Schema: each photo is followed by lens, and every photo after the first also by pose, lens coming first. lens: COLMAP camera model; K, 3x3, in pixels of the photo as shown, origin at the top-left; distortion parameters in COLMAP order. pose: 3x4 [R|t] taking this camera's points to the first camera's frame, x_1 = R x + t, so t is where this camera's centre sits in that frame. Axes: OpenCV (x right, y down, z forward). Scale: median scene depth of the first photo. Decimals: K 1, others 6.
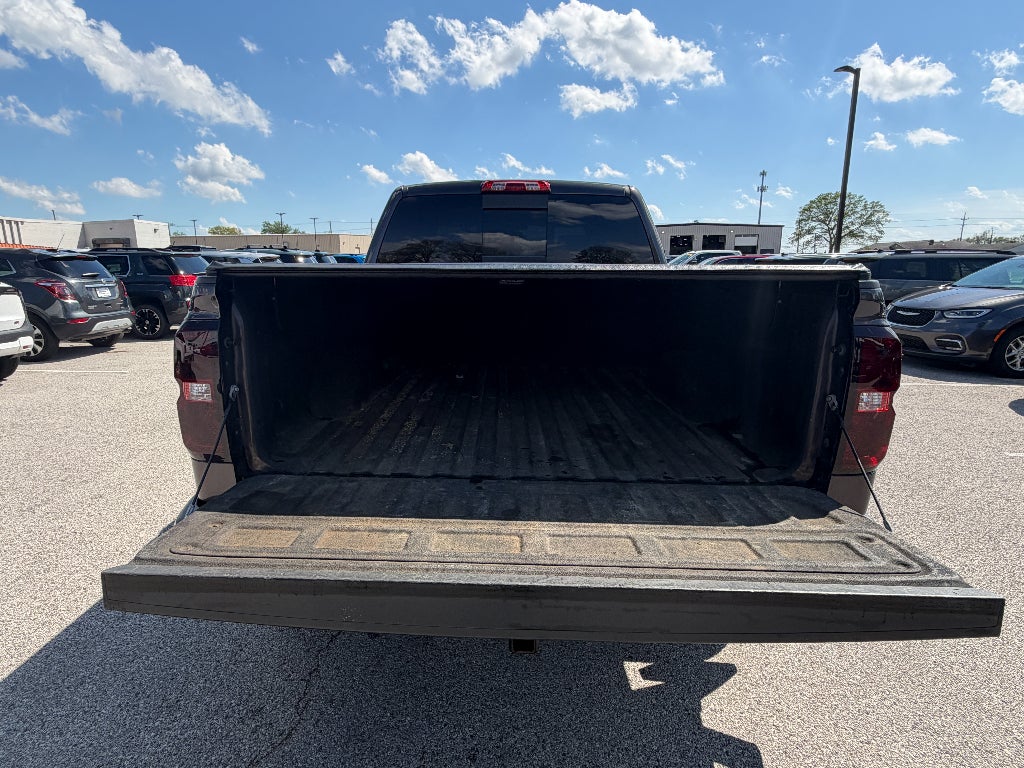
lens RADIAL K [[551.7, 0, 469.6], [0, 551.7, 381.0], [0, 0, 1]] dist [0.001905, -0.001001]
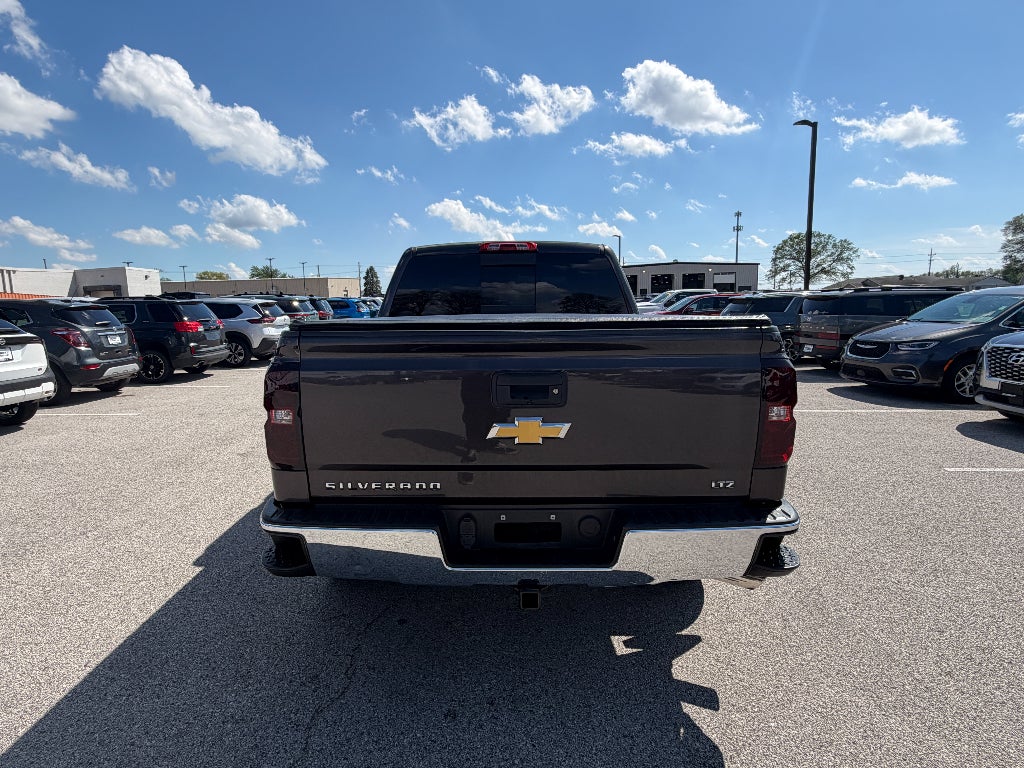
lens RADIAL K [[551.7, 0, 469.6], [0, 551.7, 381.0], [0, 0, 1]] dist [0.001905, -0.001001]
pose [[0.999600, -0.018433, 0.021446, -0.005813], [0.019909, 0.997295, -0.070762, 0.003383], [-0.020084, 0.071161, 0.997263, -0.031301]]
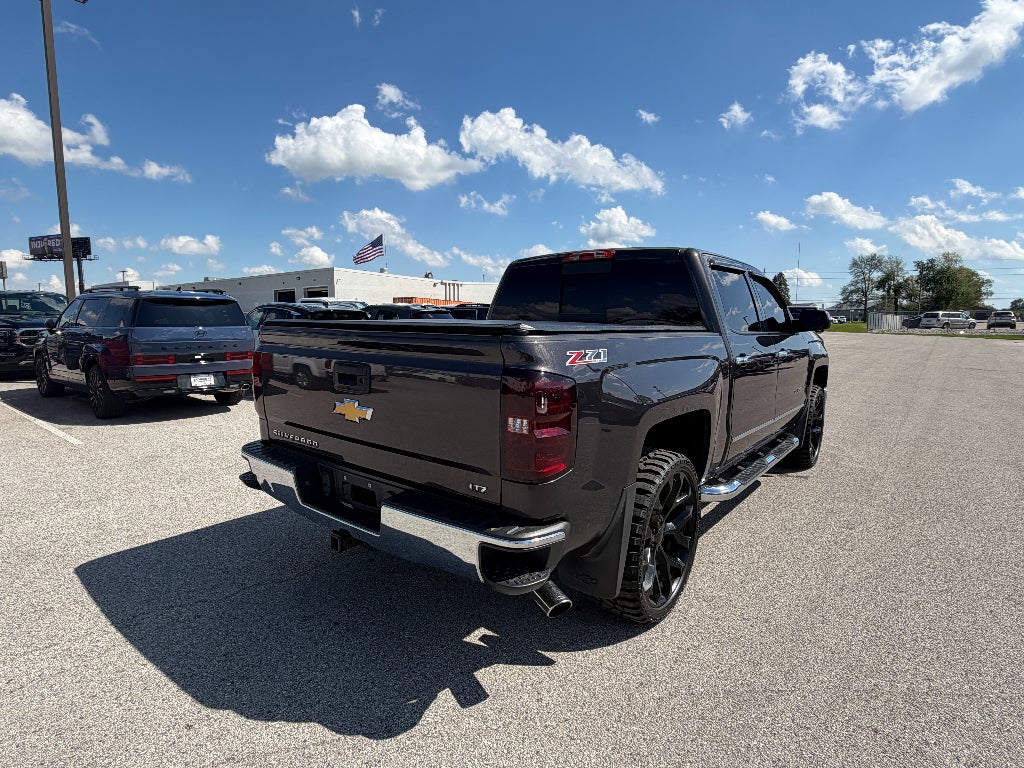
lens RADIAL K [[551.7, 0, 469.6], [0, 551.7, 381.0], [0, 0, 1]] dist [0.001905, -0.001001]
pose [[0.782622, 0.077416, -0.617665, 0.125499], [-0.133348, 0.990053, -0.044870, 0.000429], [0.608047, 0.117481, 0.785160, -0.011522]]
